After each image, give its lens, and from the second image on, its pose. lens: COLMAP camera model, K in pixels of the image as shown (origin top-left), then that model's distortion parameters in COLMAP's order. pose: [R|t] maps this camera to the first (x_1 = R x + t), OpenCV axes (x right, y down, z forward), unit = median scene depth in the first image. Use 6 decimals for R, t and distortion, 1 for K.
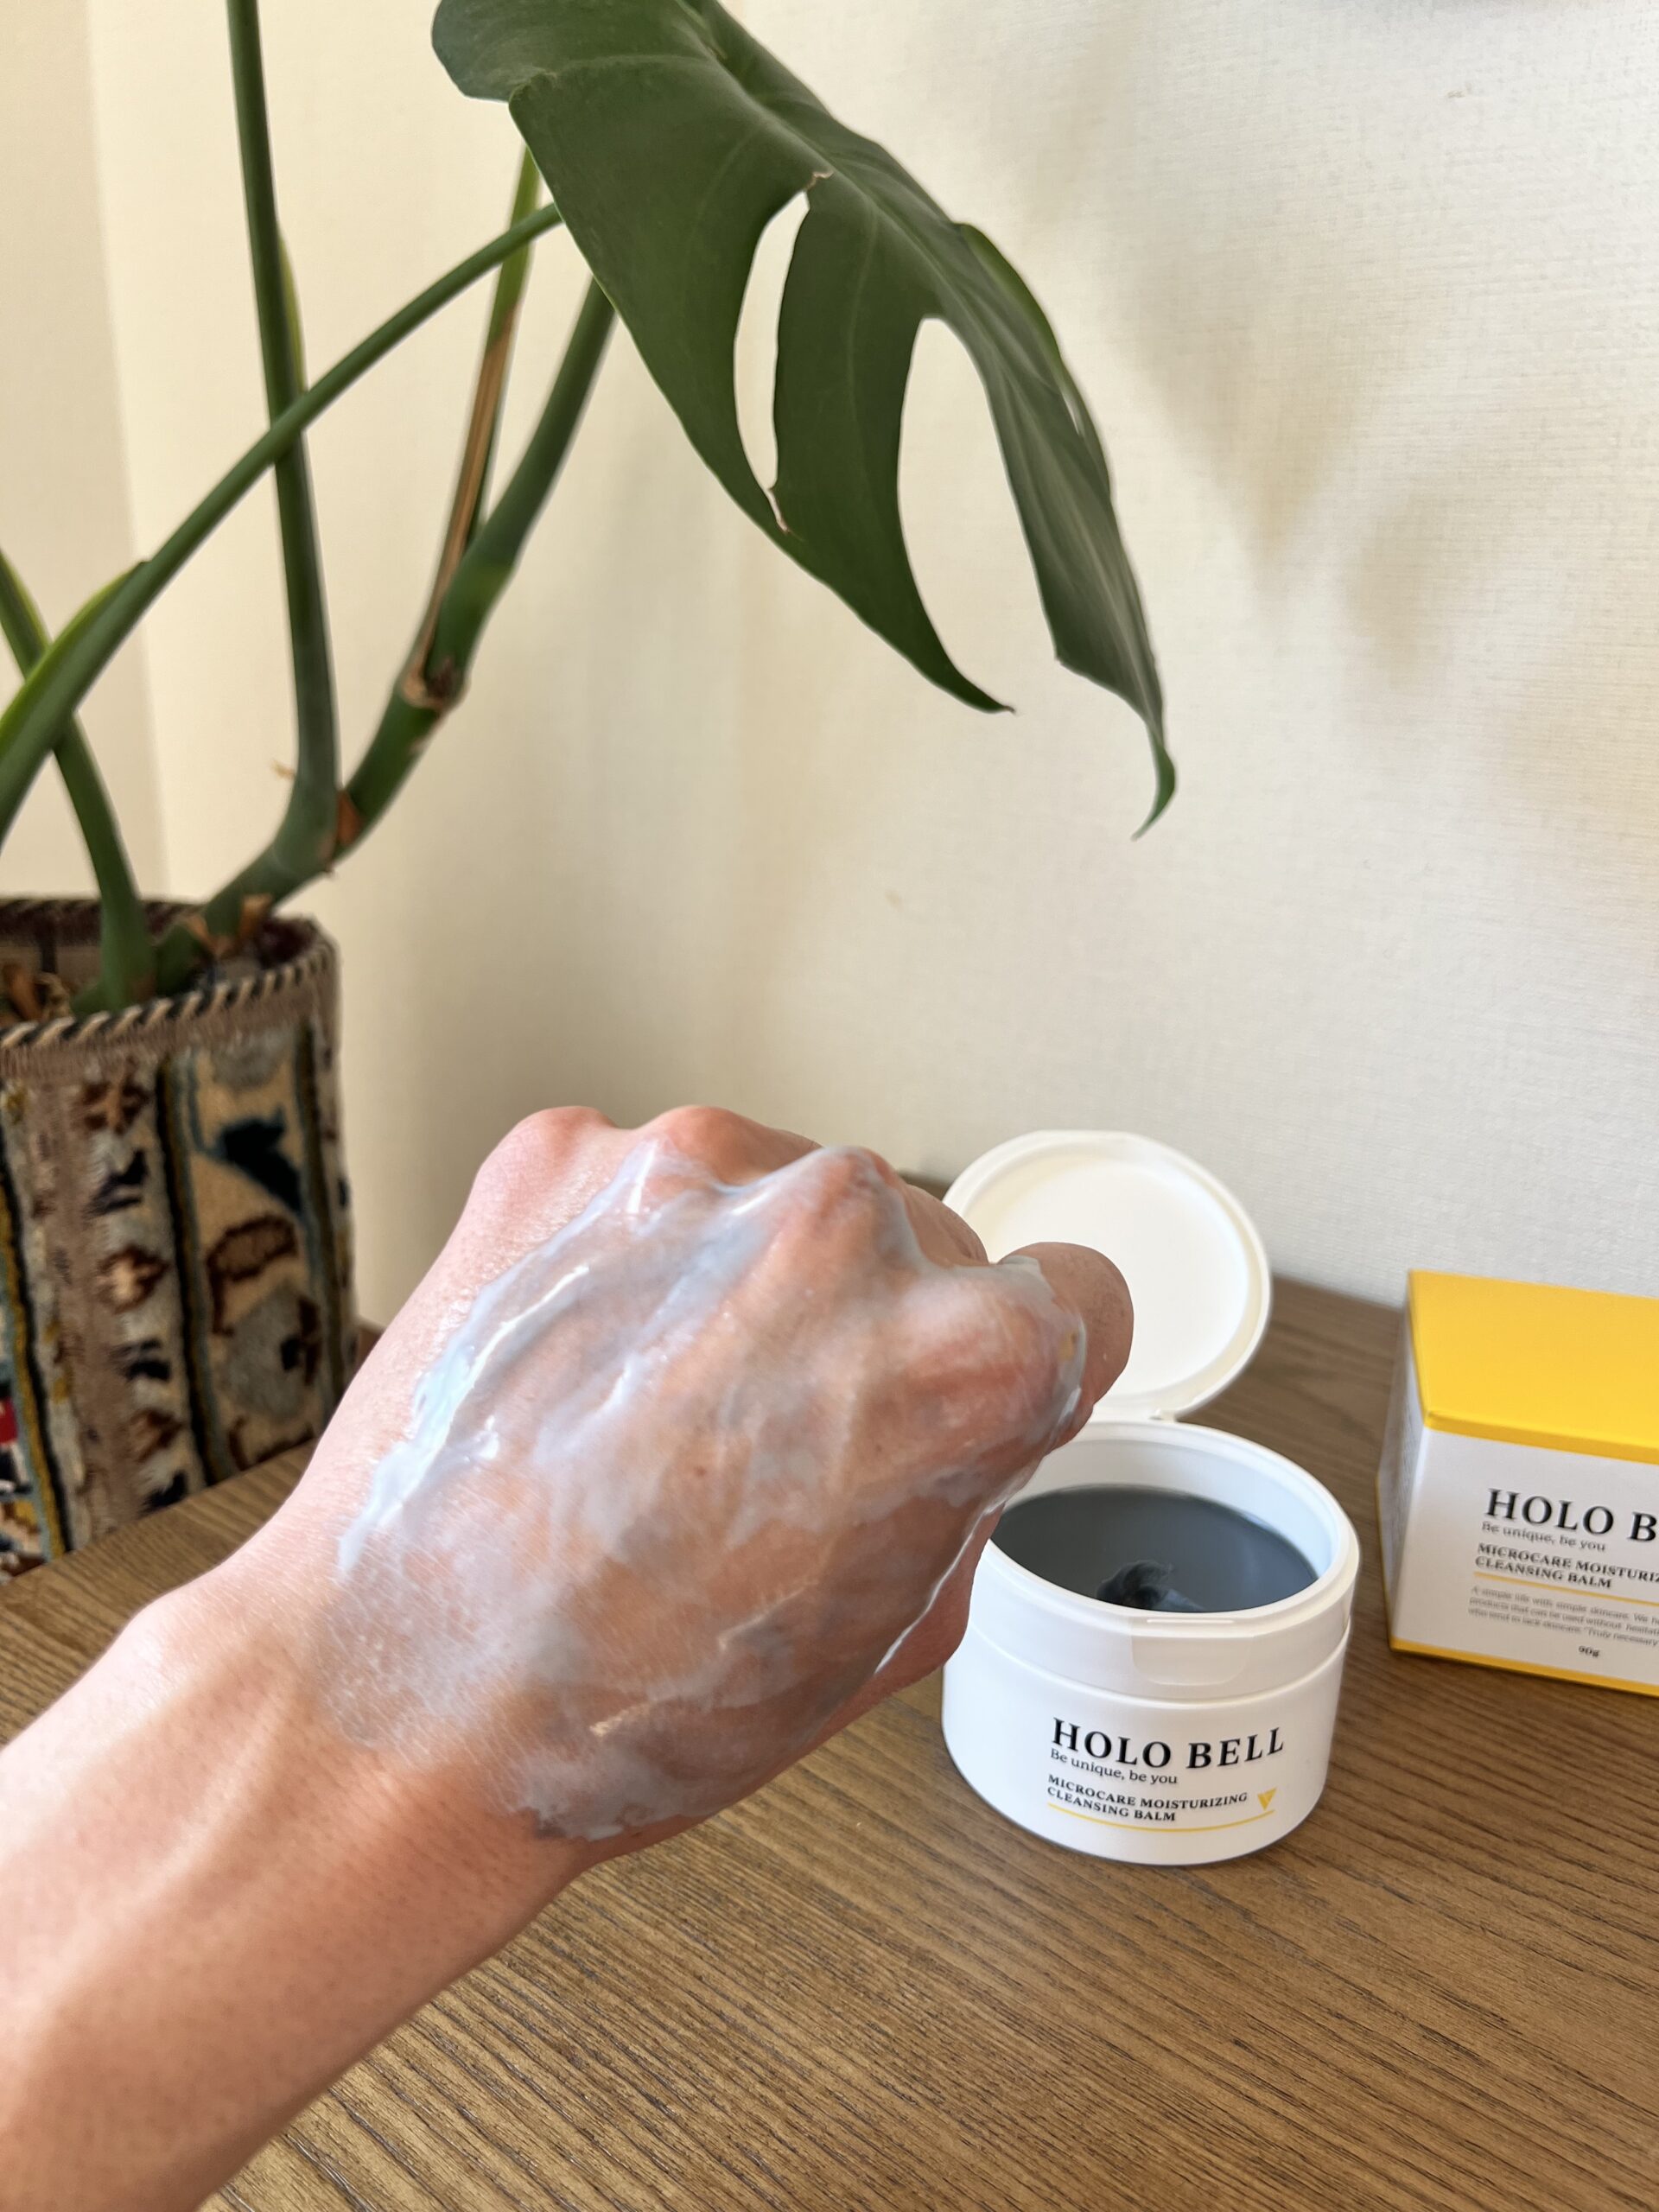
lens RADIAL K [[1730.3, 0, 831.2], [0, 1730.3, 1118.5], [0, 0, 1]] dist [-0.002199, -0.019518]
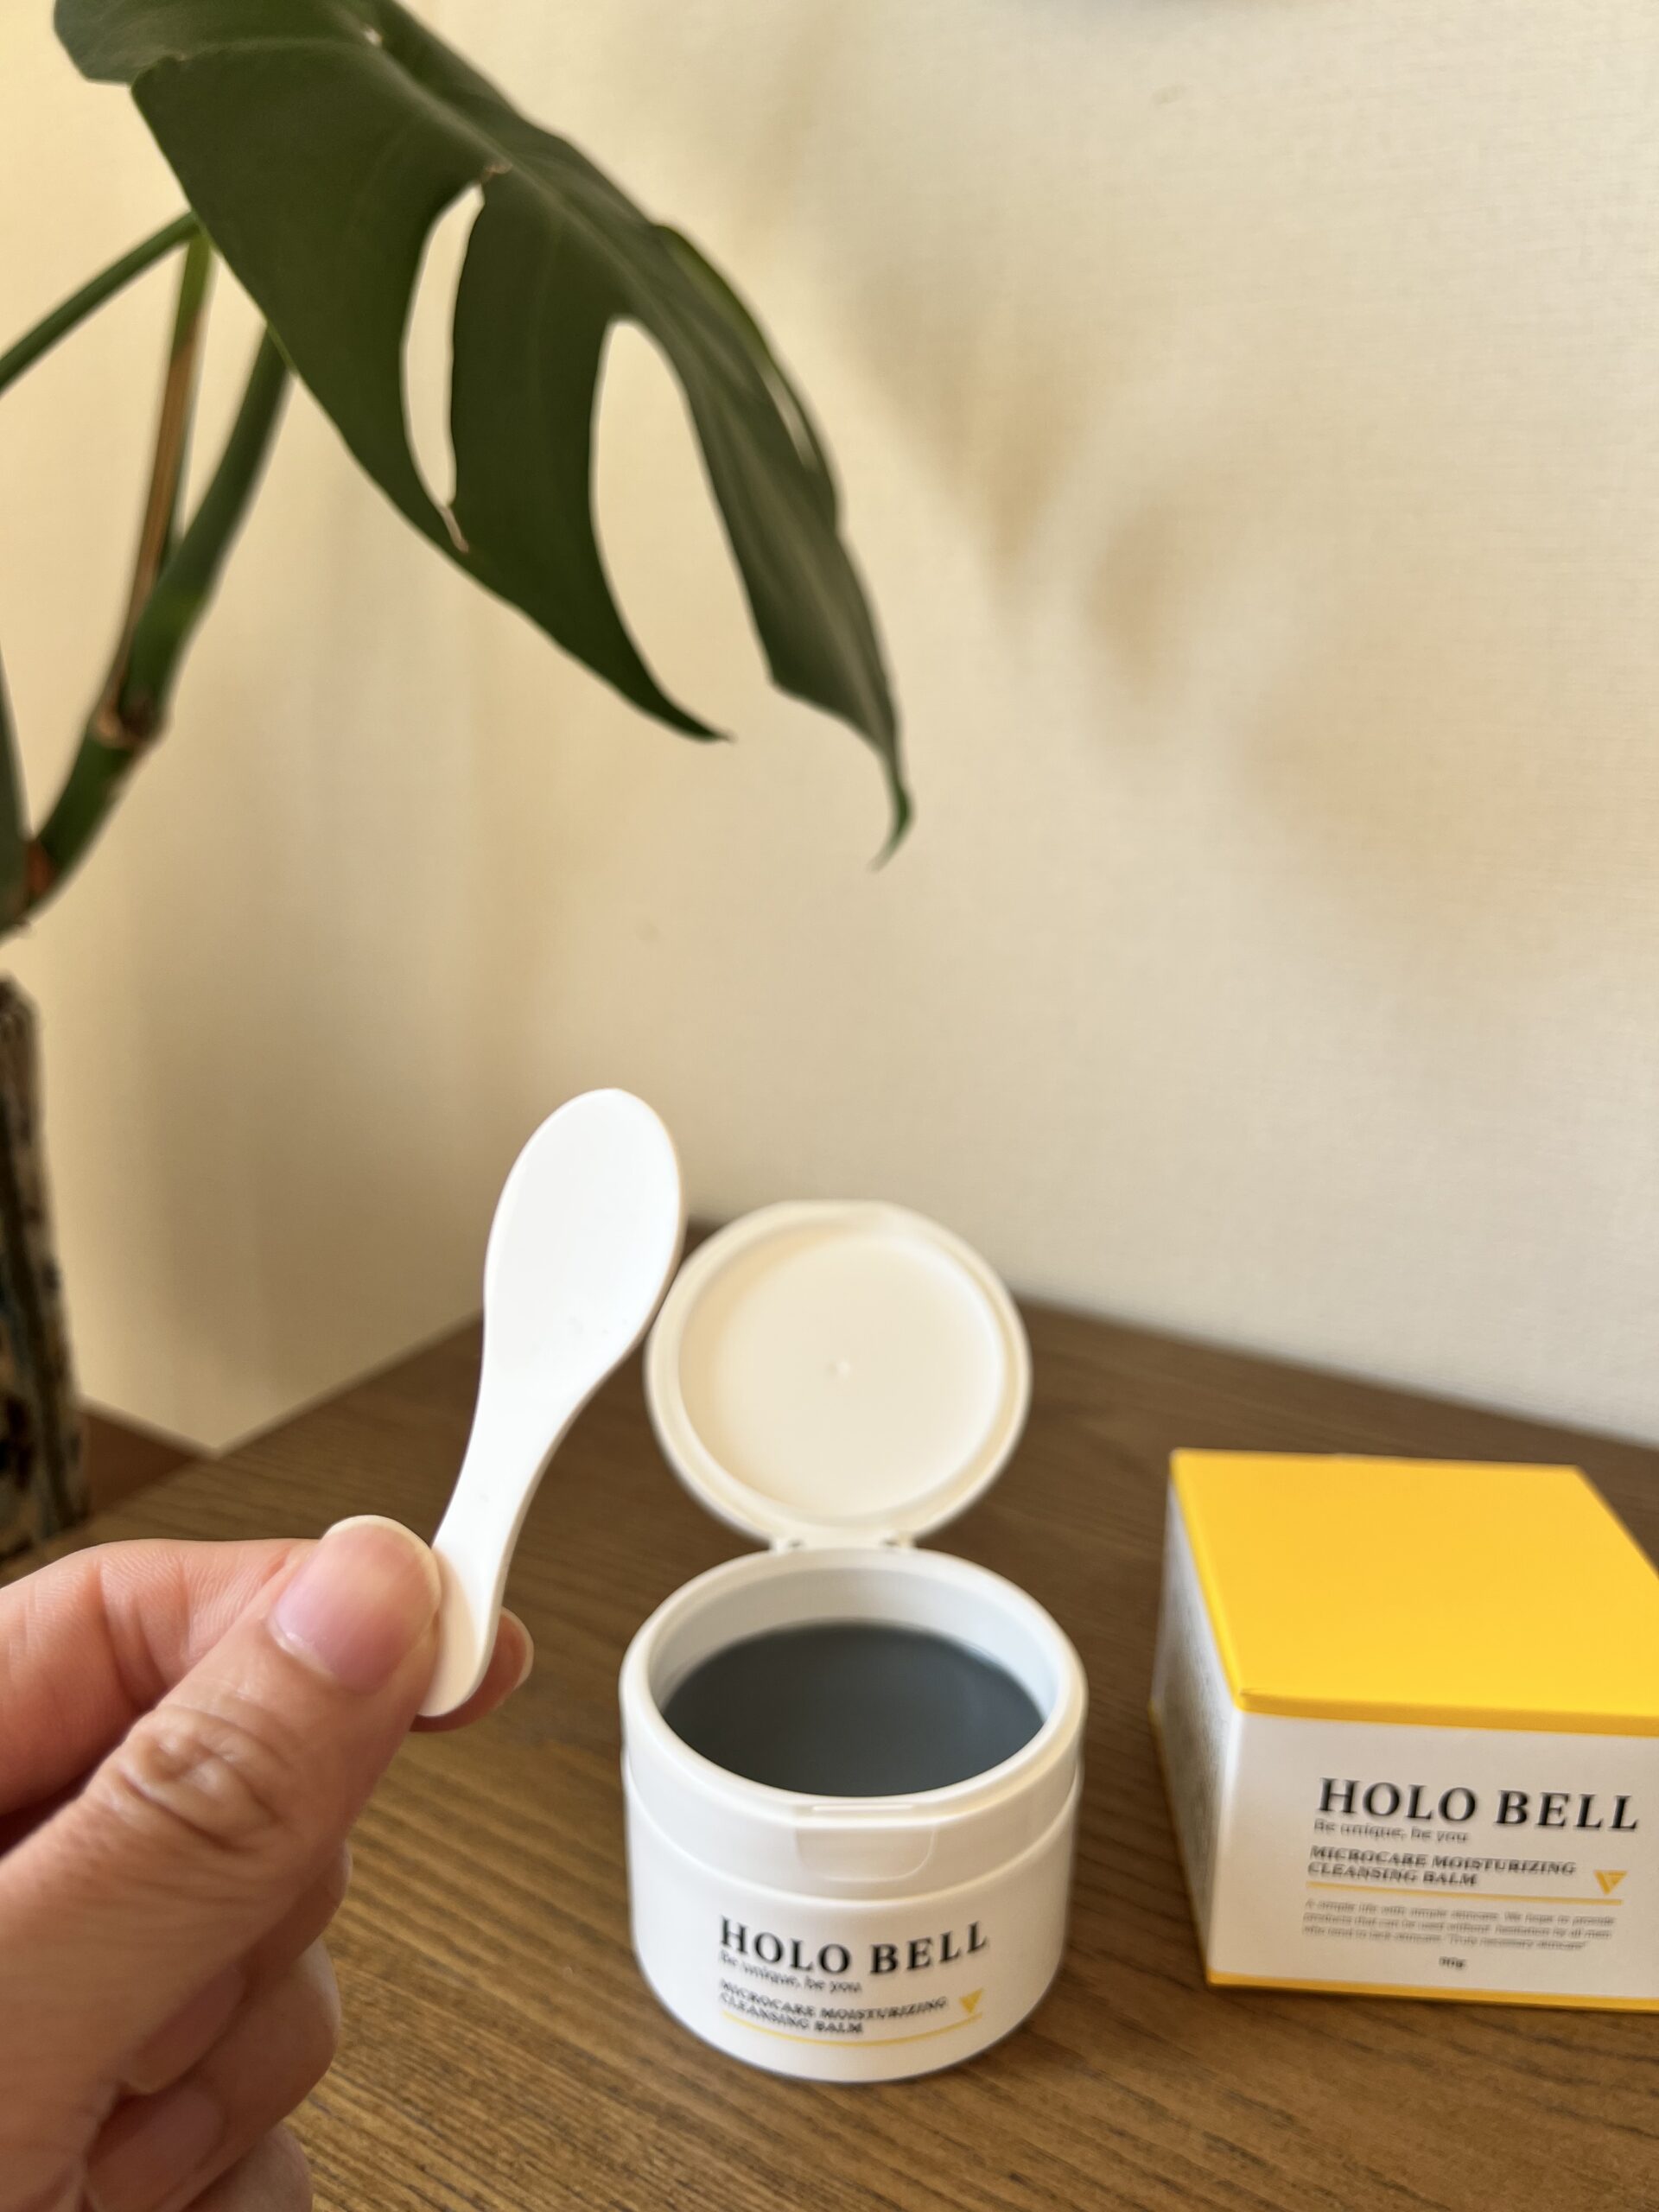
lens RADIAL K [[1730.3, 0, 841.7], [0, 1730.3, 1123.0], [0, 0, 1]] dist [-0.002199, -0.019518]
pose [[0.992270, -0.048281, 0.114317, 0.061167], [0.048989, 0.998794, -0.003388, -0.028437], [-0.114015, 0.008962, 0.993439, 0.080623]]
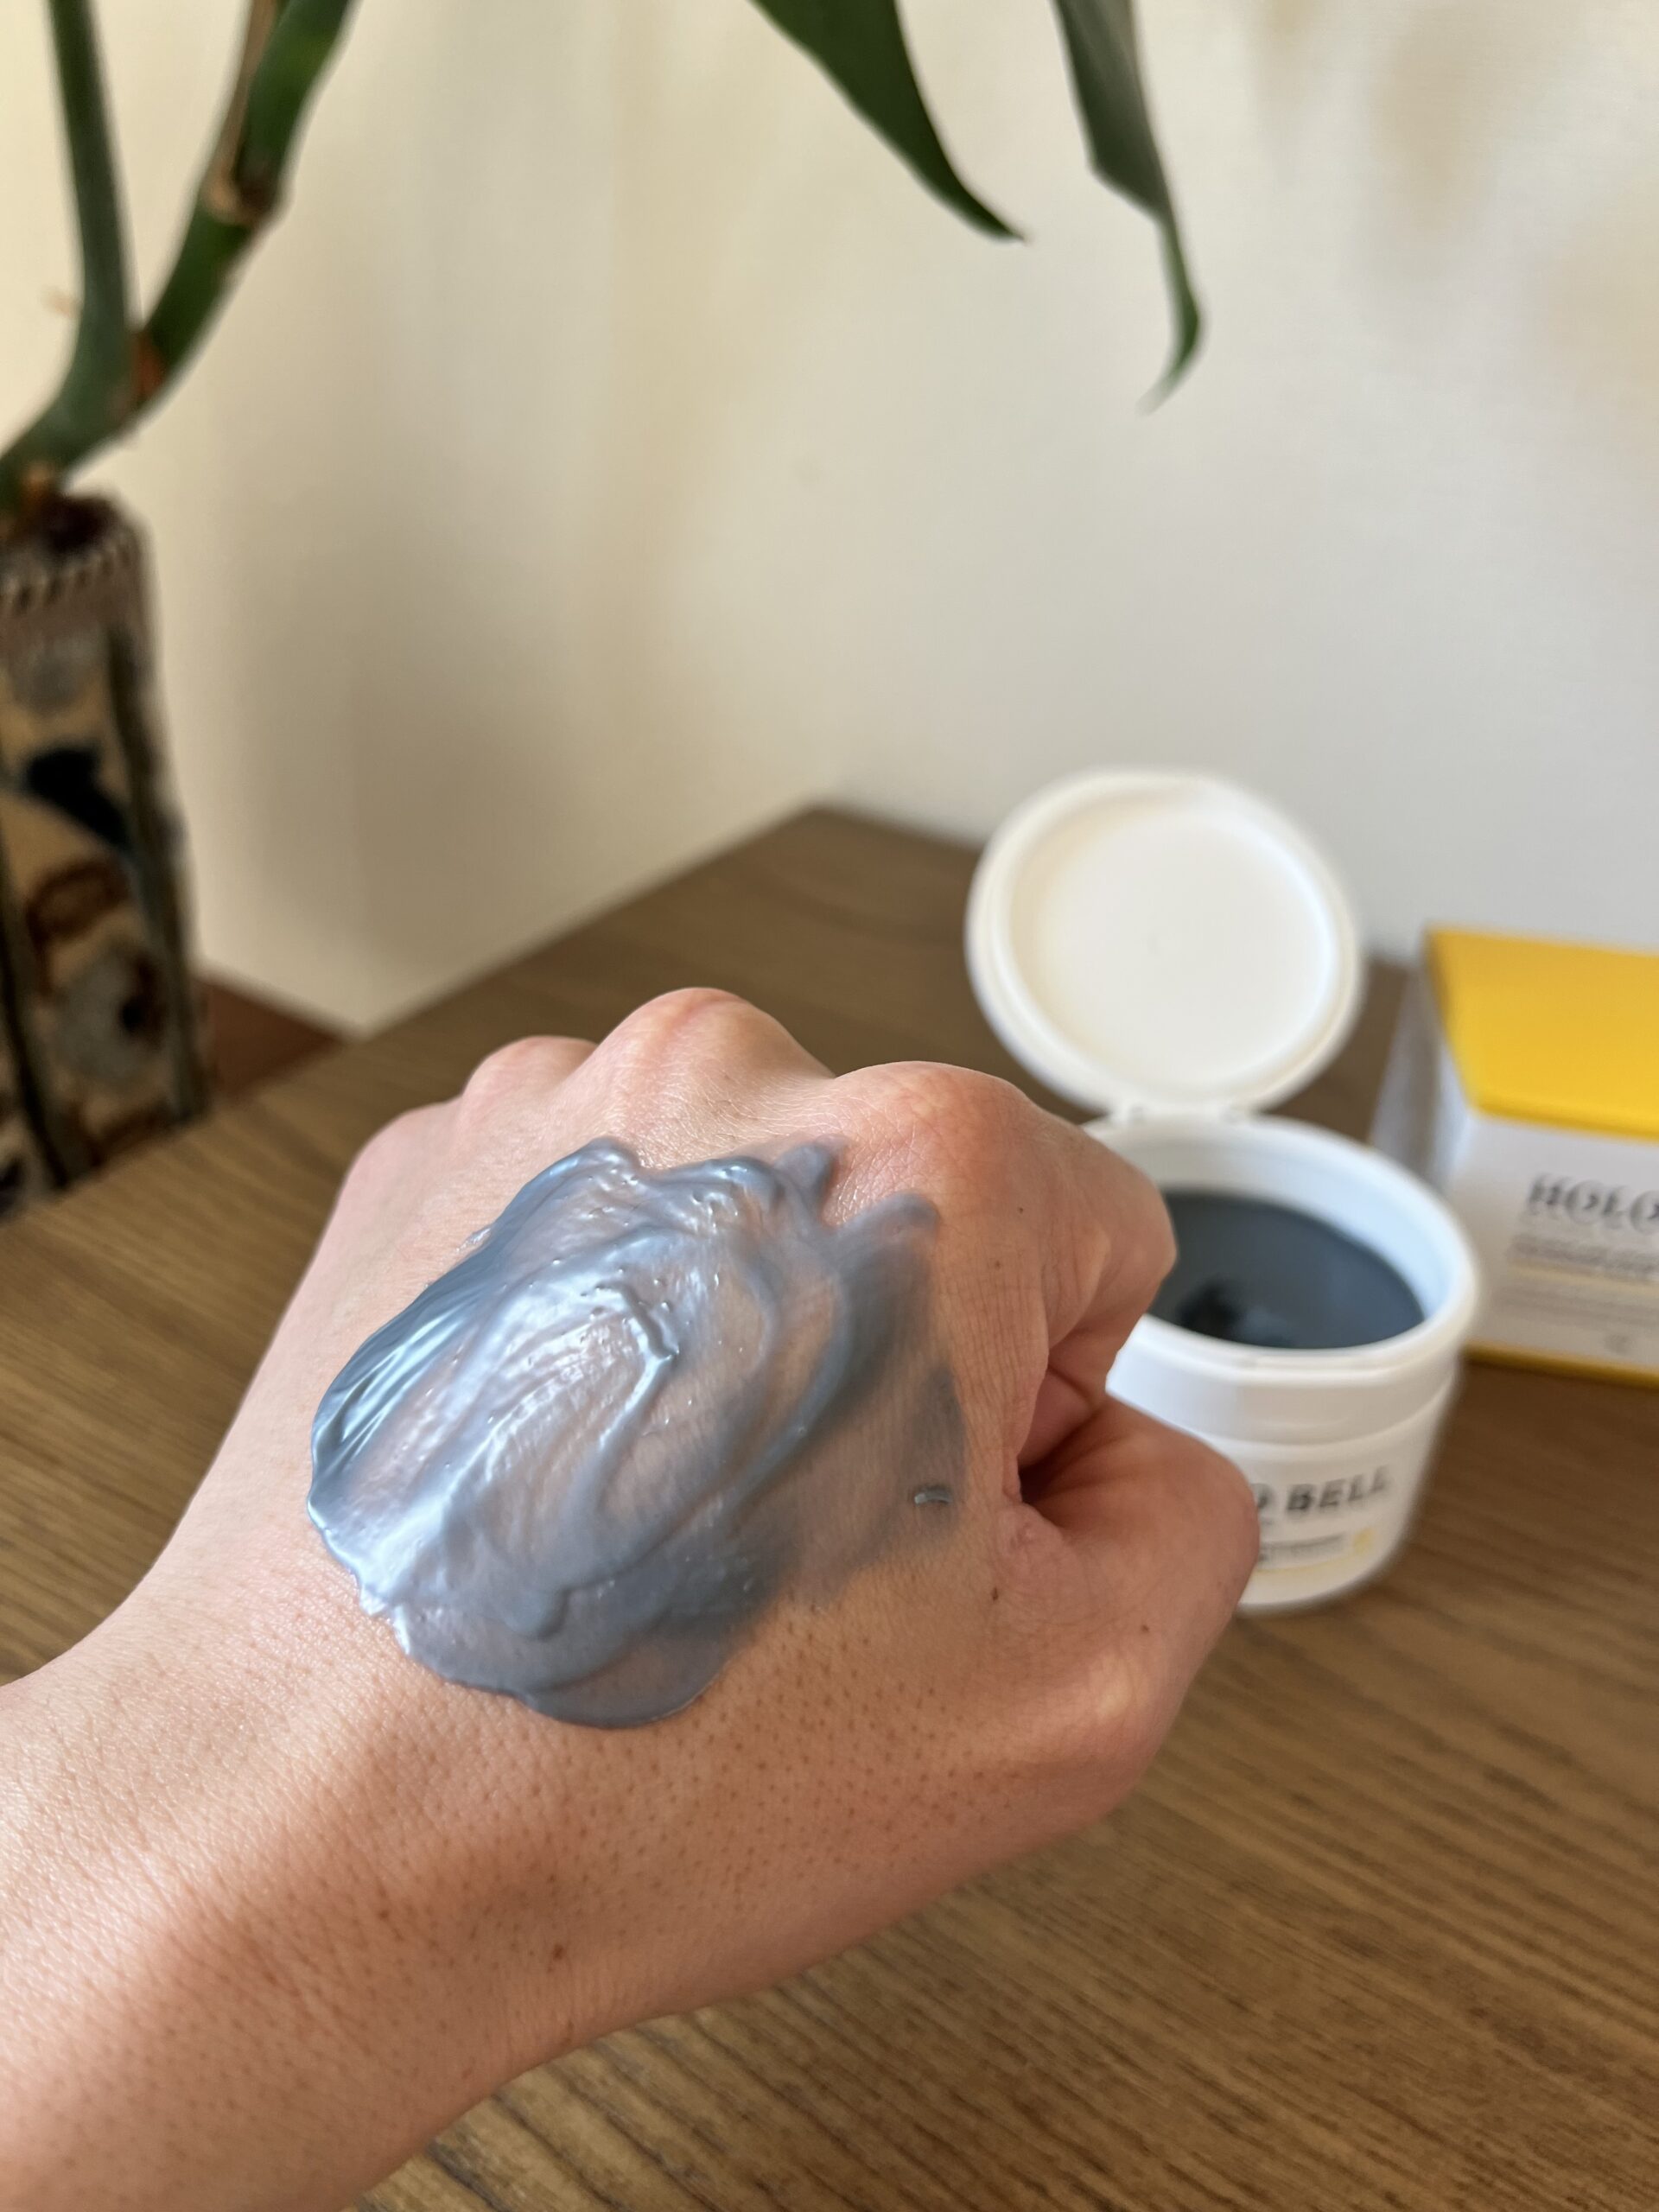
lens RADIAL K [[1730.3, 0, 826.1], [0, 1730.3, 1101.3], [0, 0, 1]] dist [-0.002199, -0.019518]
pose [[0.994985, -0.019725, 0.098062, -0.092154], [-0.002288, 0.975619, 0.219459, -0.028114], [-0.100000, -0.218583, 0.970681, 0.195867]]
